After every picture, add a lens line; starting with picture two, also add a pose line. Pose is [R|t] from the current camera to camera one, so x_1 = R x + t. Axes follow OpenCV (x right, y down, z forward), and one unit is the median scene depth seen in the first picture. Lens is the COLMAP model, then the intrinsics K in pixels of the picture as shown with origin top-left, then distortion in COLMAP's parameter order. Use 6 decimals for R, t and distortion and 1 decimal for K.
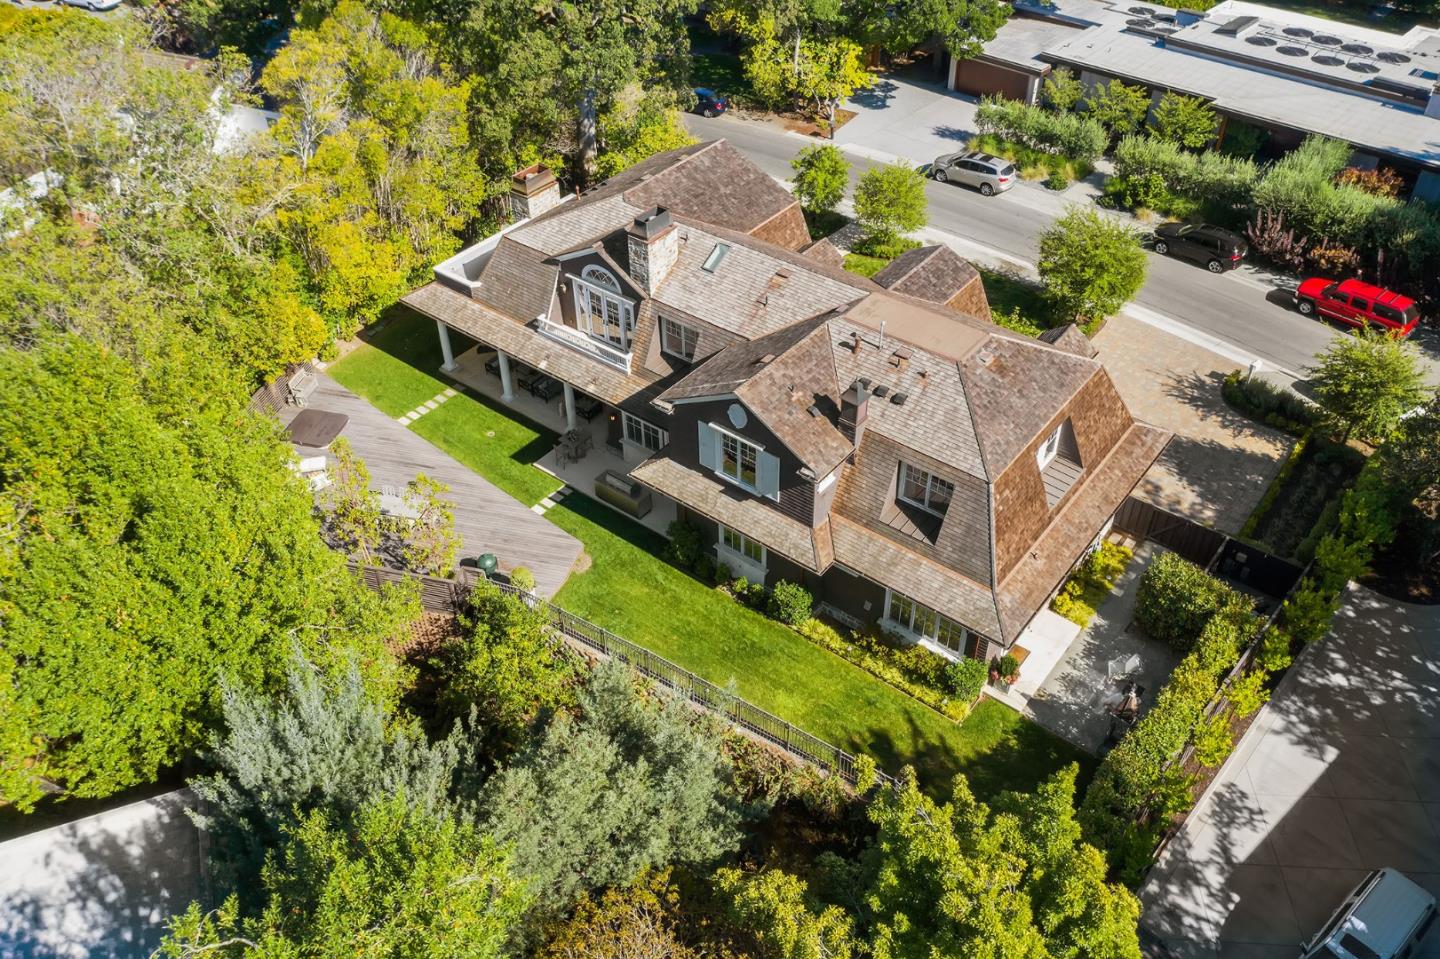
lens RADIAL K [[1108.3, 0, 720.0], [0, 1108.3, 479.5], [0, 0, 1]] dist [0.002382, 0.002370]
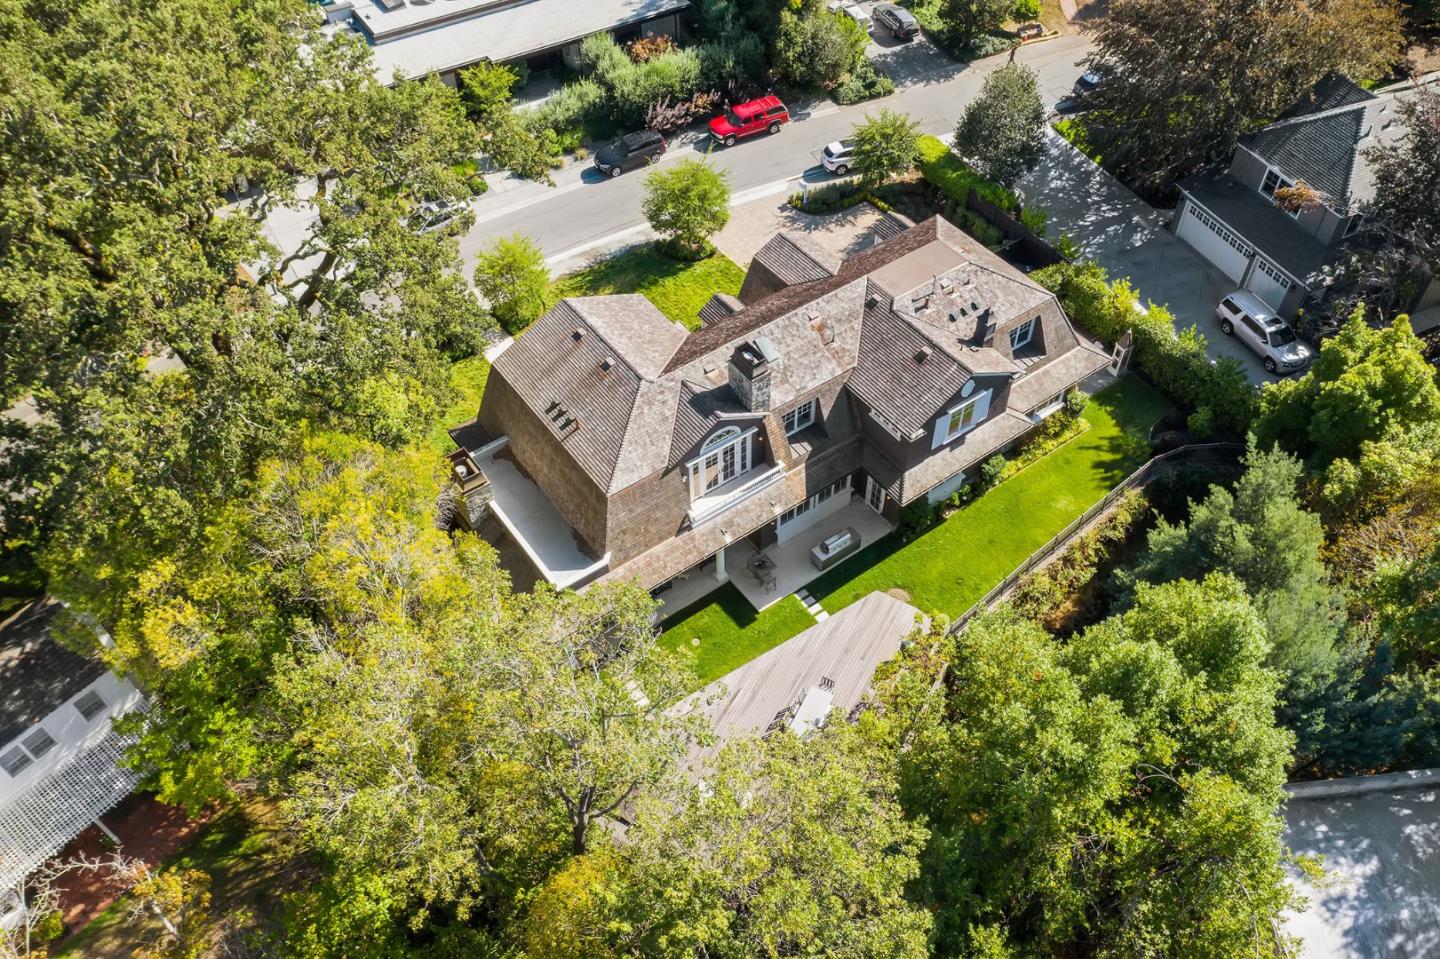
lens RADIAL K [[1108.3, 0, 720.0], [0, 1108.3, 479.5], [0, 0, 1]] dist [0.002382, 0.002370]
pose [[0.277583, -0.709912, 0.647281, -0.637799], [0.634659, 0.641310, 0.431195, -0.473537], [-0.721218, 0.291111, 0.628569, 0.266984]]
